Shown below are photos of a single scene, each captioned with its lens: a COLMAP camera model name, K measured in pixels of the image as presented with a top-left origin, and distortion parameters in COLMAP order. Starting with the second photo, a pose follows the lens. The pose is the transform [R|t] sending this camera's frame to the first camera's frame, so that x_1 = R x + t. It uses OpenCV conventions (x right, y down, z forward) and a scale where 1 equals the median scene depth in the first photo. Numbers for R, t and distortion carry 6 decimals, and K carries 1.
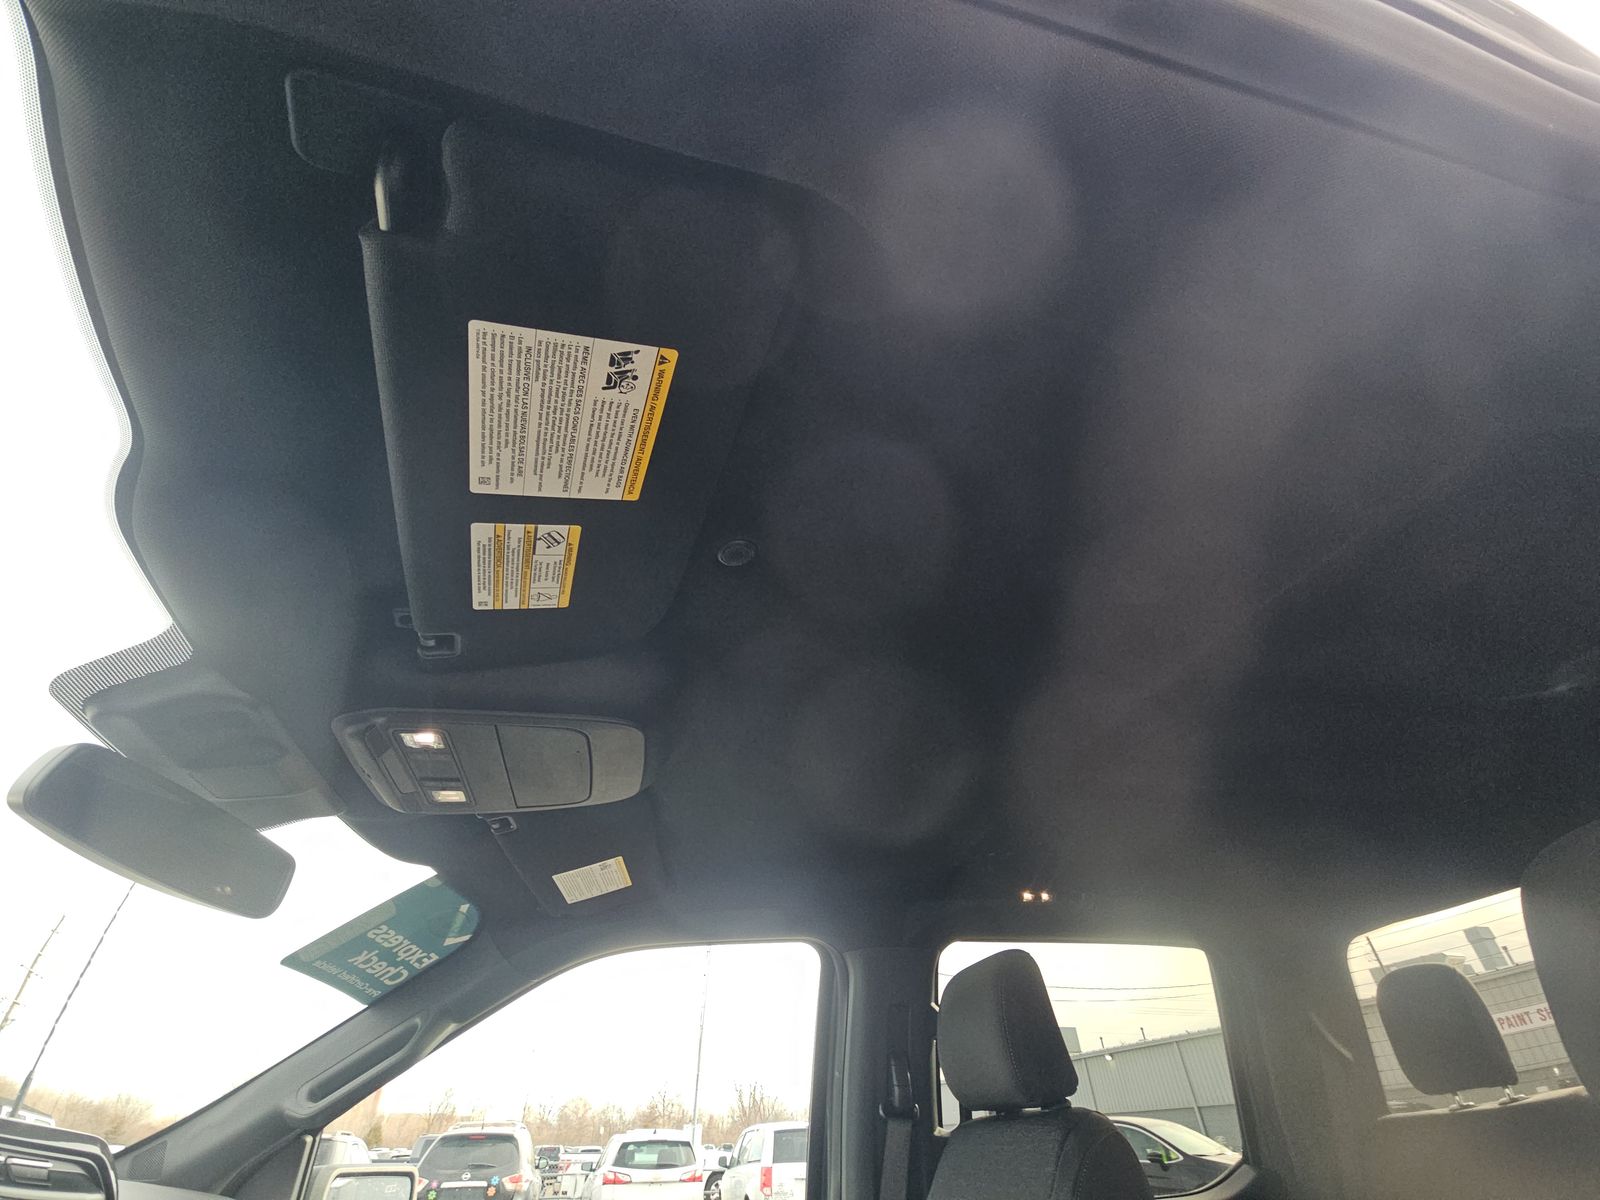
lens RADIAL K [[653.4, 0, 800.0], [0, 653.4, 600.0], [0, 0, 1]] dist [0.001745, 0.000148]
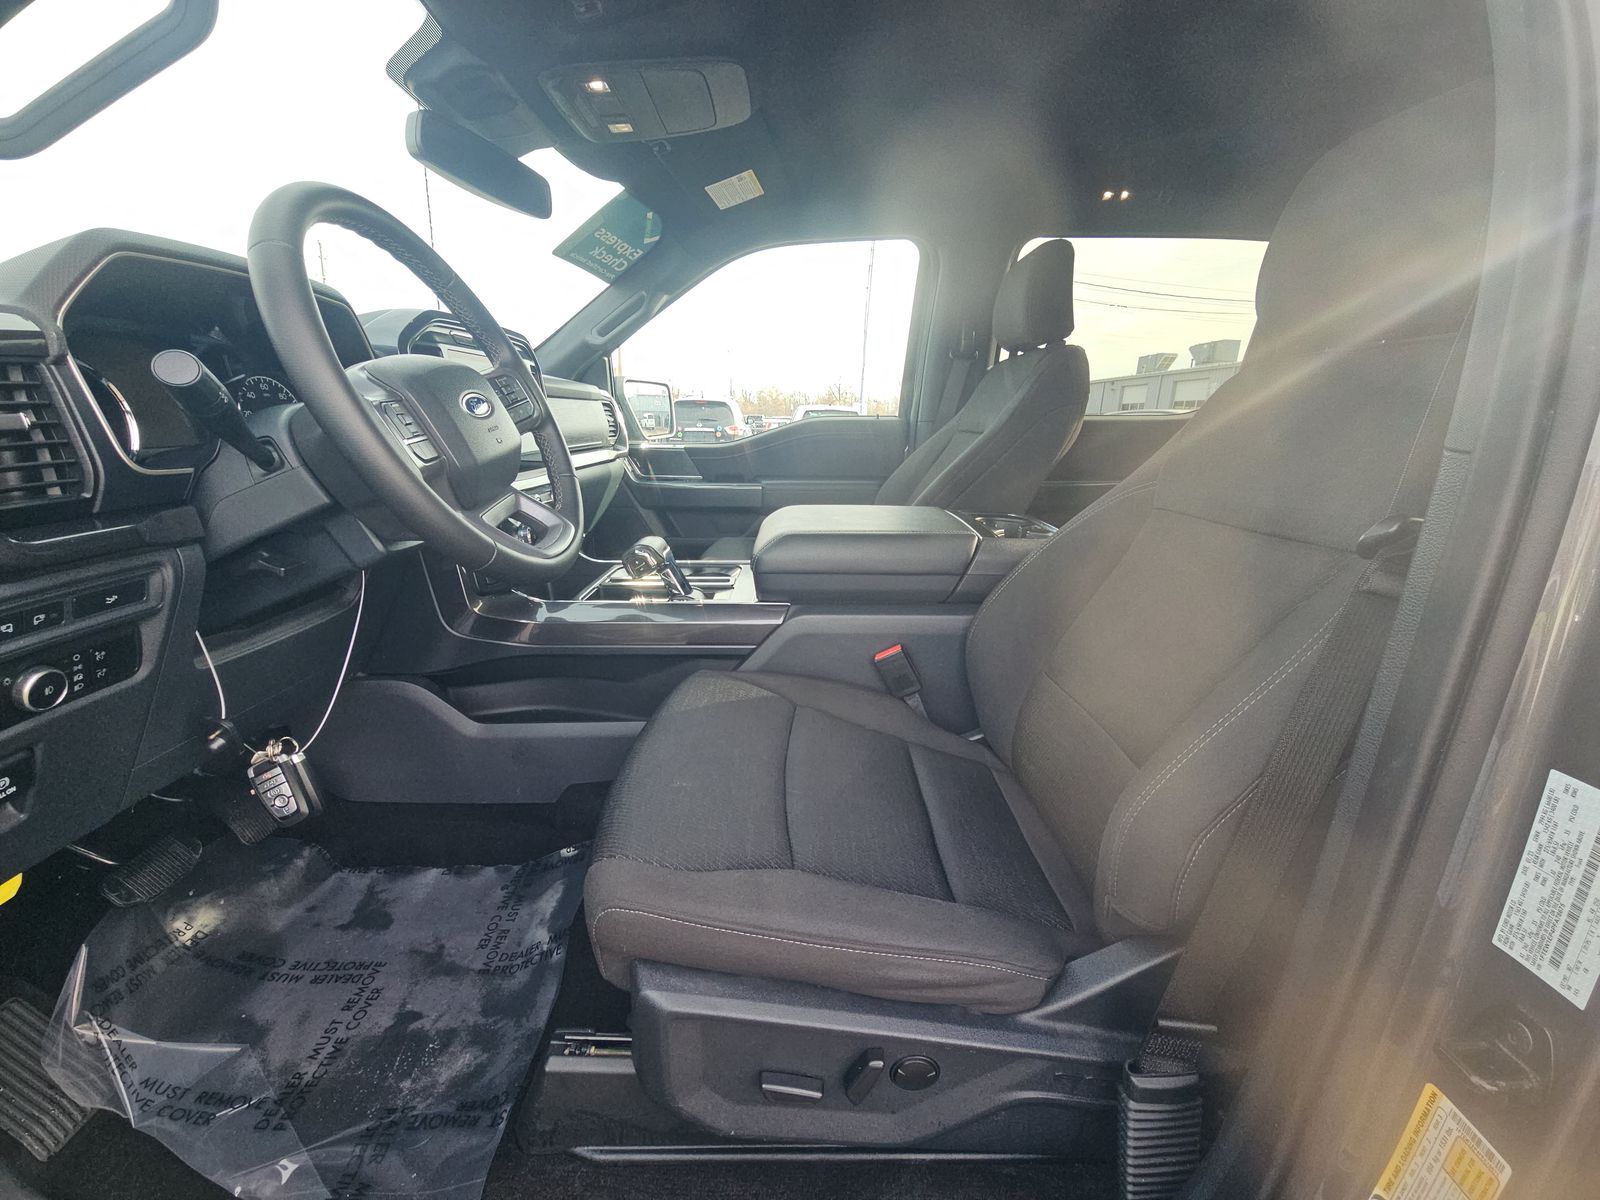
lens RADIAL K [[653.4, 0, 800.0], [0, 653.4, 600.0], [0, 0, 1]] dist [0.001745, 0.000148]
pose [[0.975494, 0.094923, -0.198498, 0.165187], [0.109130, 0.574637, 0.811100, -0.166231], [0.191057, -0.812885, 0.550196, -0.405598]]
